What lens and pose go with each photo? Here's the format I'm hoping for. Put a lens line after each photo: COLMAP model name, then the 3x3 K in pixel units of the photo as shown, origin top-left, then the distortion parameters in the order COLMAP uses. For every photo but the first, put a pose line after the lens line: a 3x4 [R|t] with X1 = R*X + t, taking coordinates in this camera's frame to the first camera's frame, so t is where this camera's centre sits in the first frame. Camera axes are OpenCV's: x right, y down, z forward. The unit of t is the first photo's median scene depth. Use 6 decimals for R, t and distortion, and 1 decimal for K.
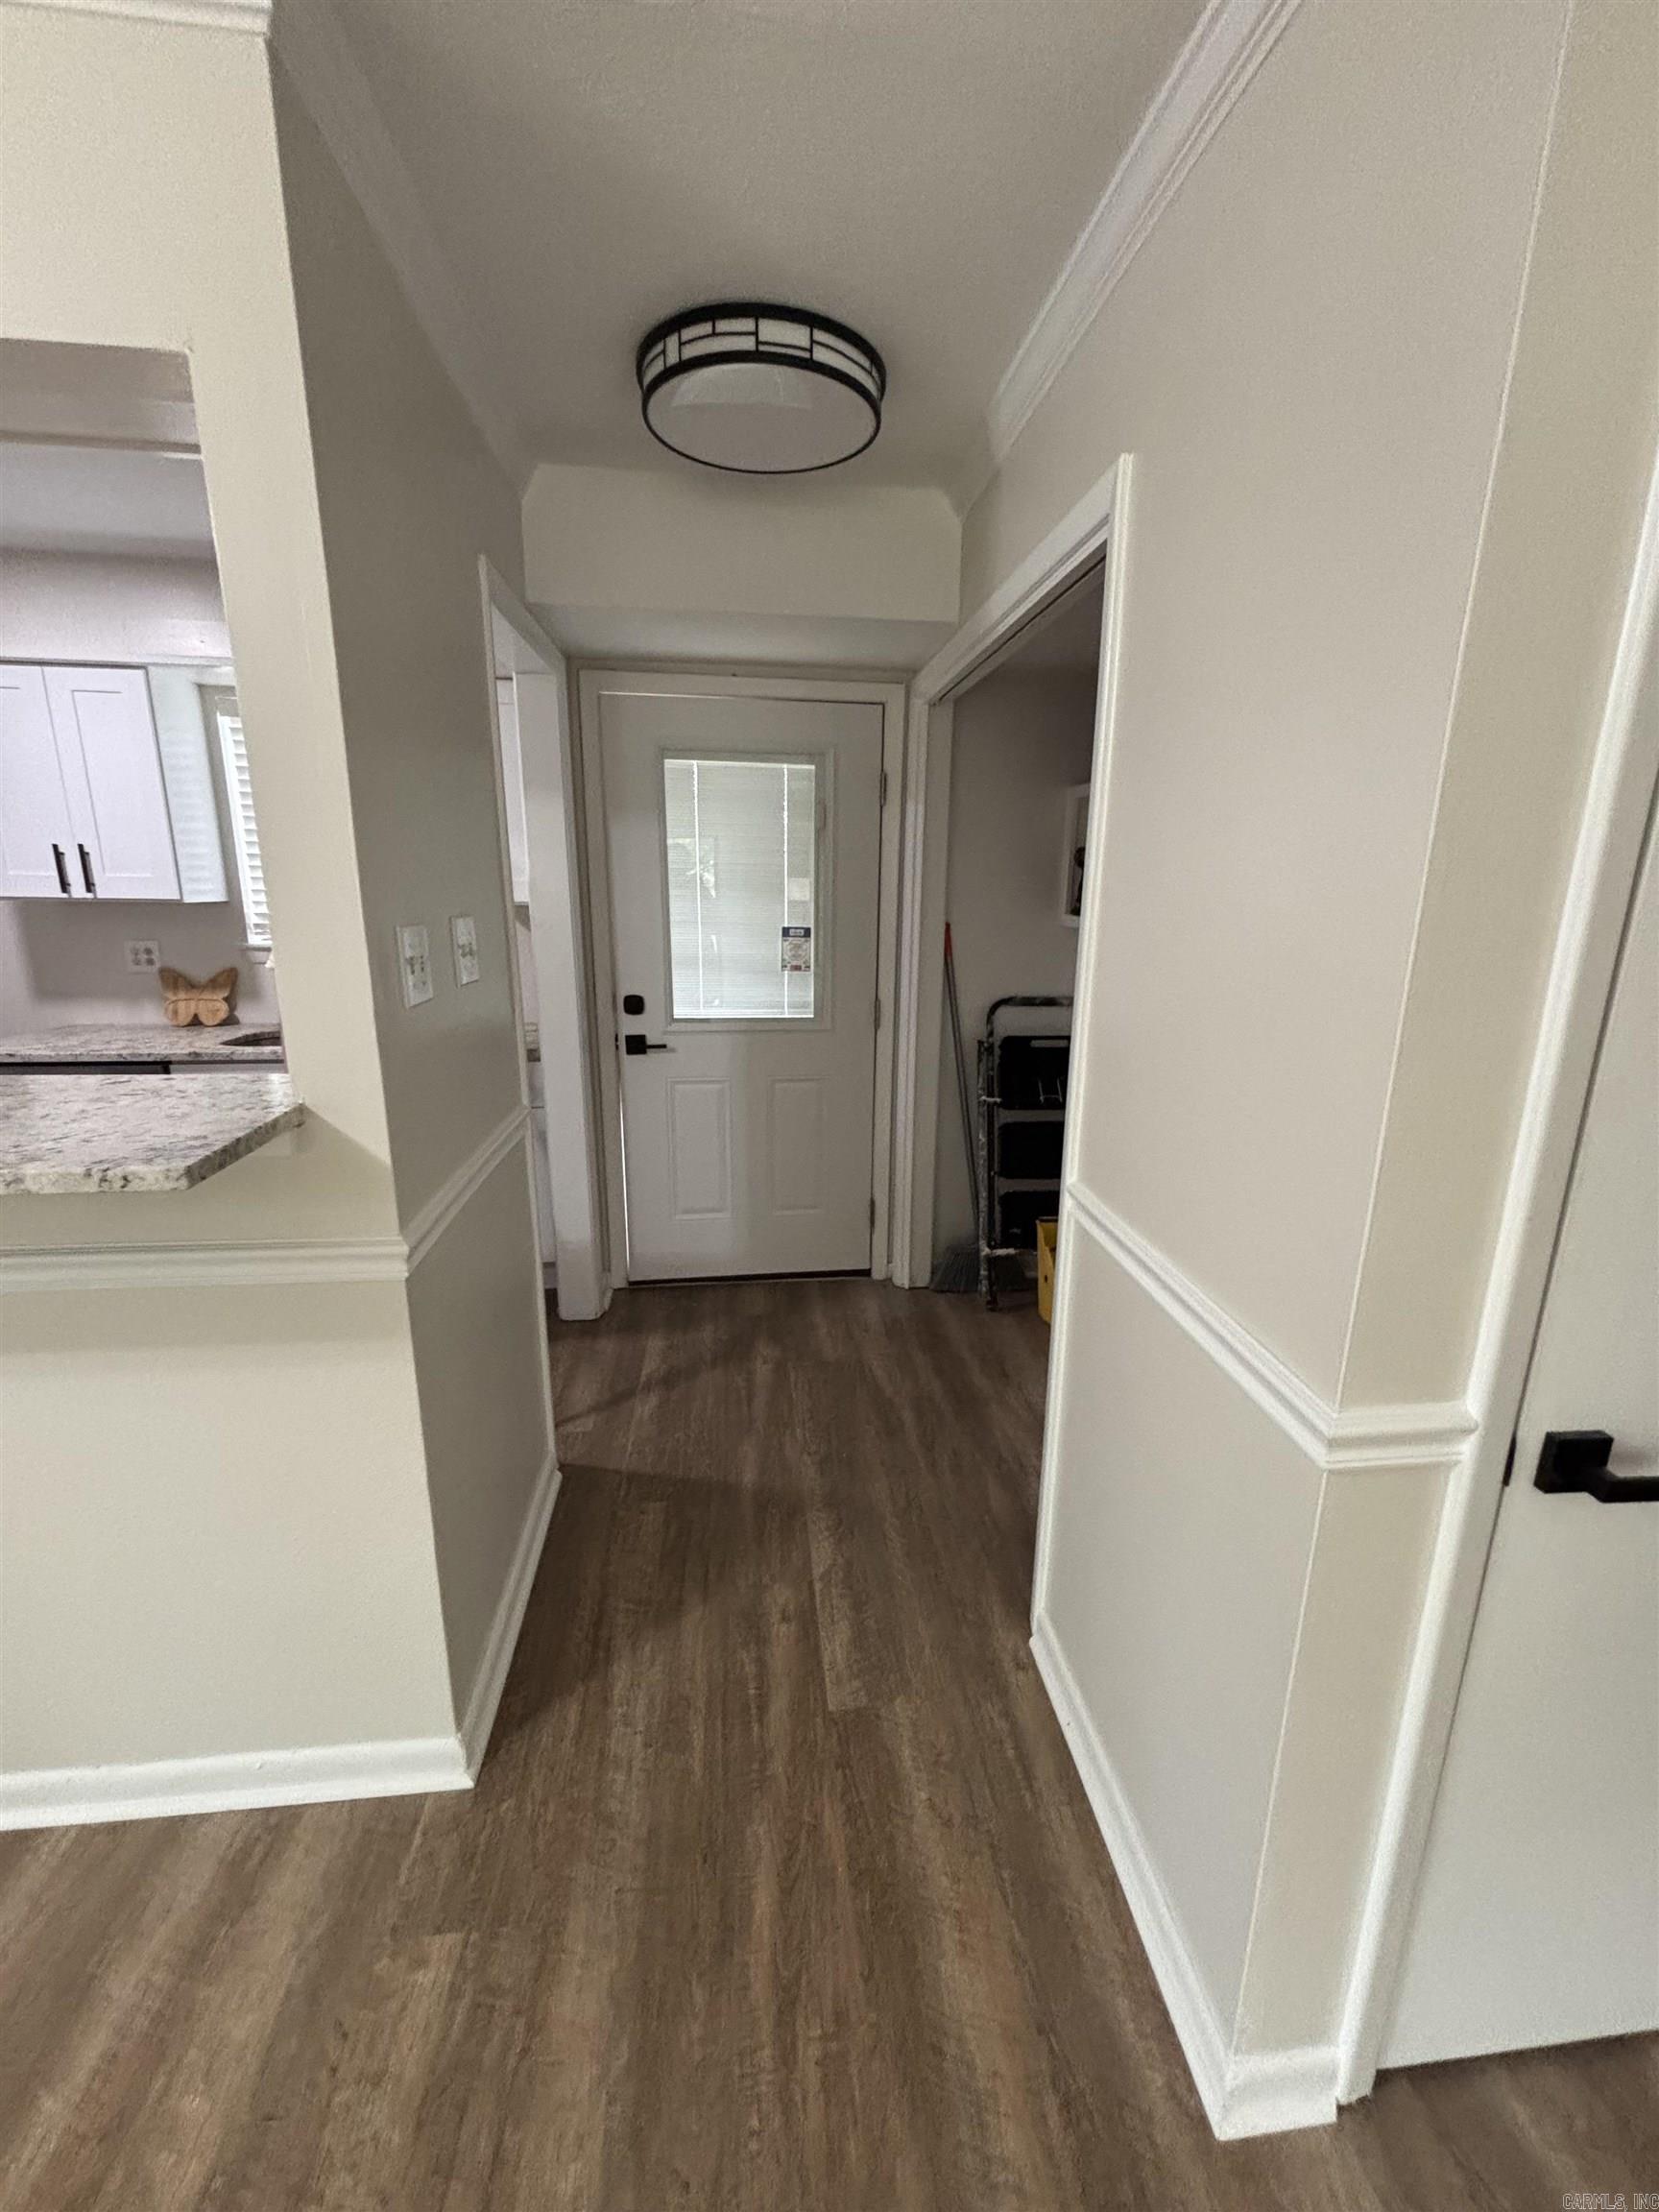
lens RADIAL K [[890.0, 0, 837.7], [0, 890.0, 1101.8], [0, 0, 1]] dist [-0.003002, 0.001760]
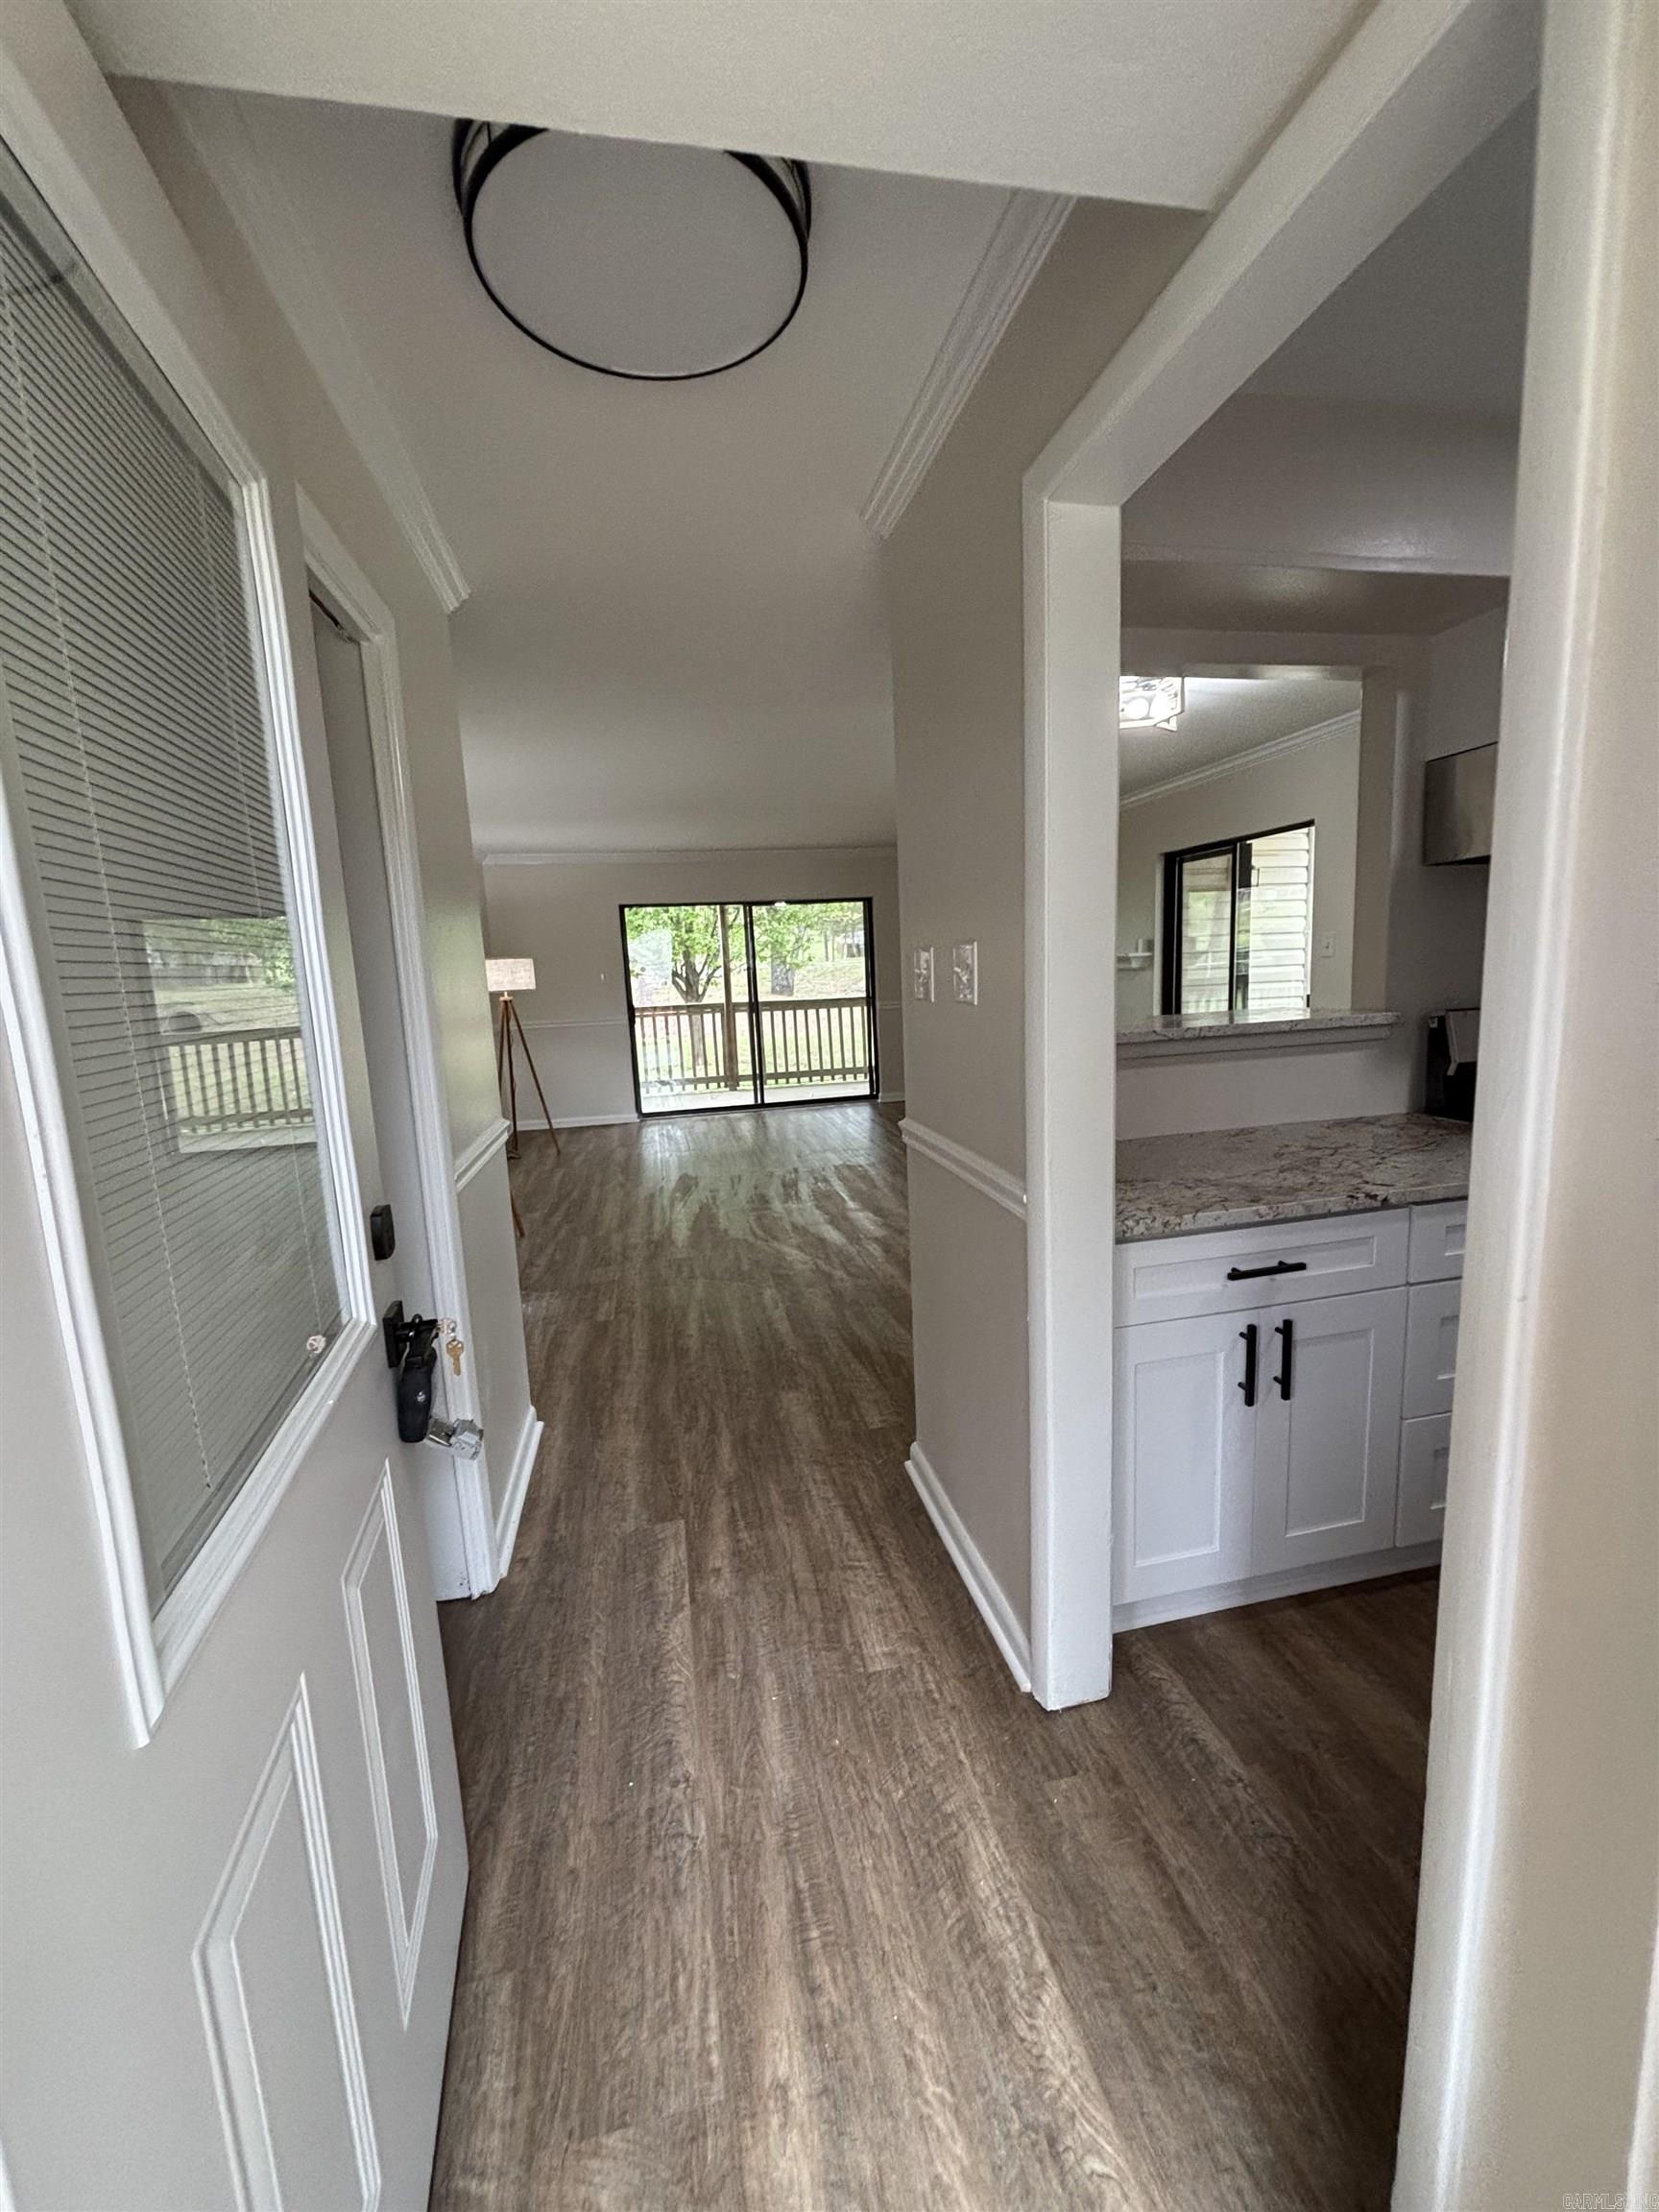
lens RADIAL K [[890.0, 0, 835.3], [0, 890.0, 1097.2], [0, 0, 1]] dist [-0.003002, 0.001760]
pose [[-0.995356, 0.047570, -0.083692, -0.134574], [0.011905, 0.923530, 0.383341, -0.378773], [0.095528, 0.380564, -0.919807, 1.725945]]
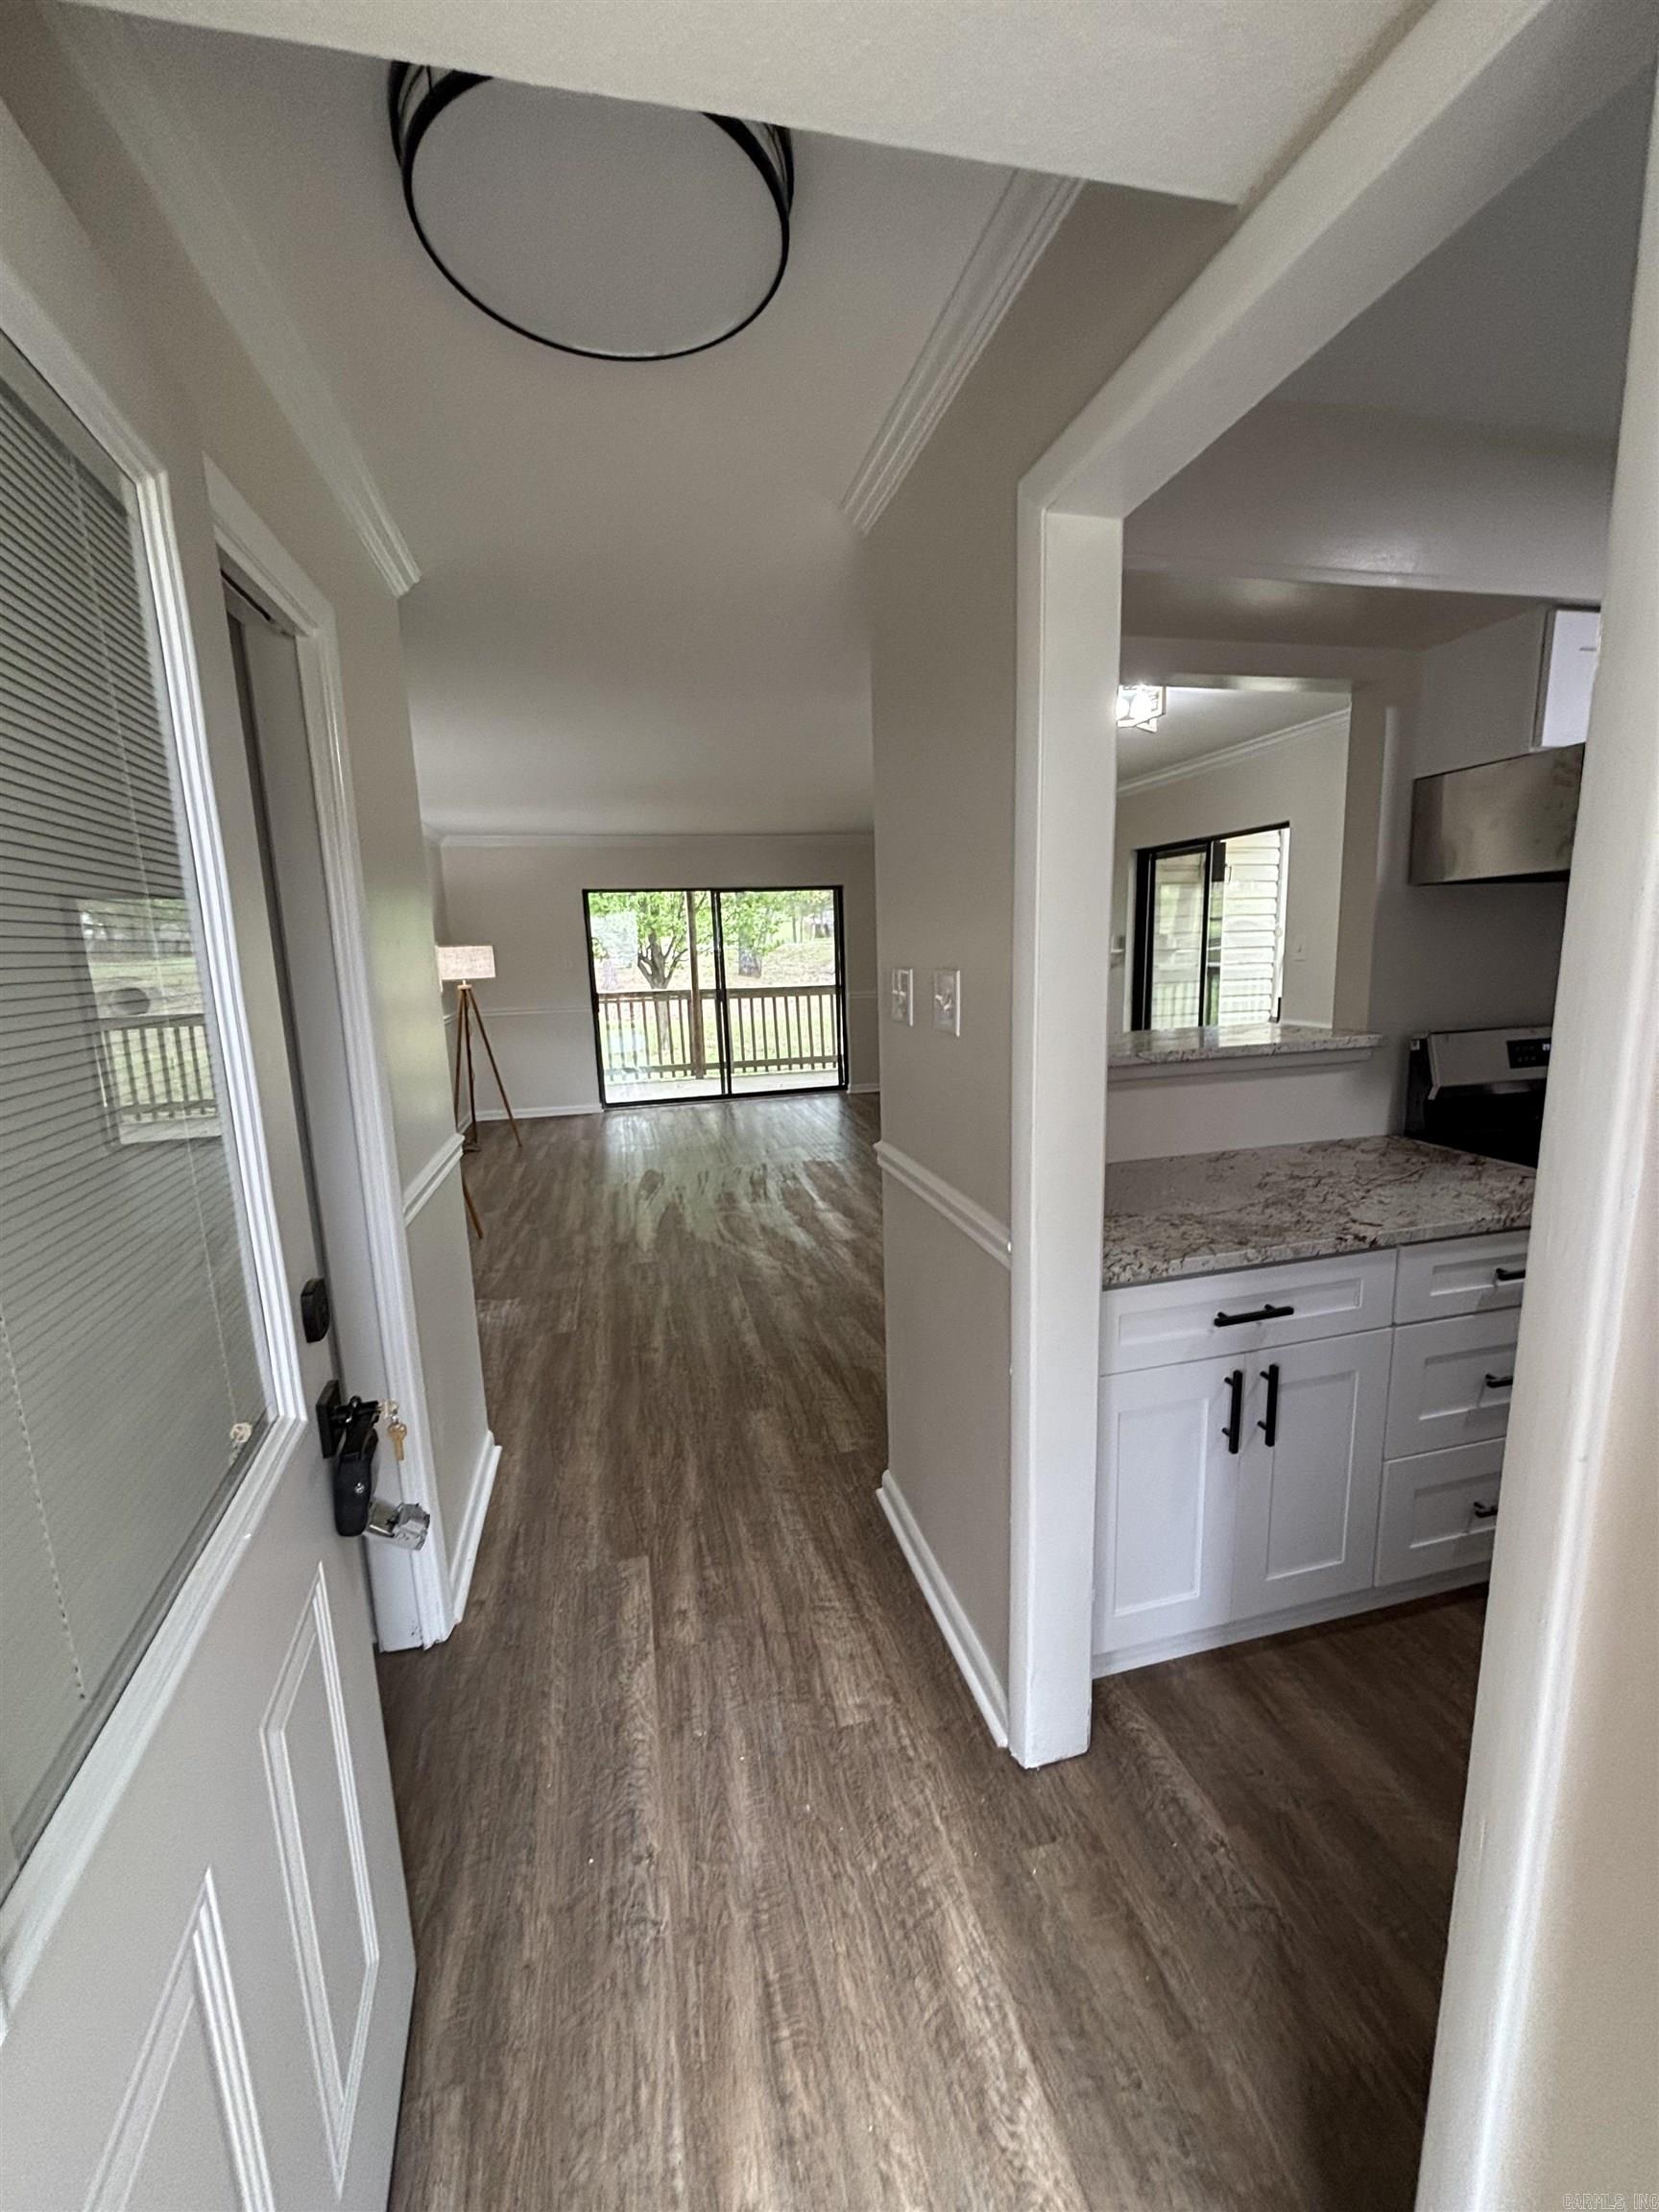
lens RADIAL K [[890.0, 0, 834.7], [0, 890.0, 1096.5], [0, 0, 1]] dist [-0.003002, 0.001760]
pose [[-0.991938, 0.042878, -0.119251, -0.133135], [-0.008892, 0.915150, 0.403015, -0.410104], [0.126413, 0.400826, -0.907391, 1.663320]]
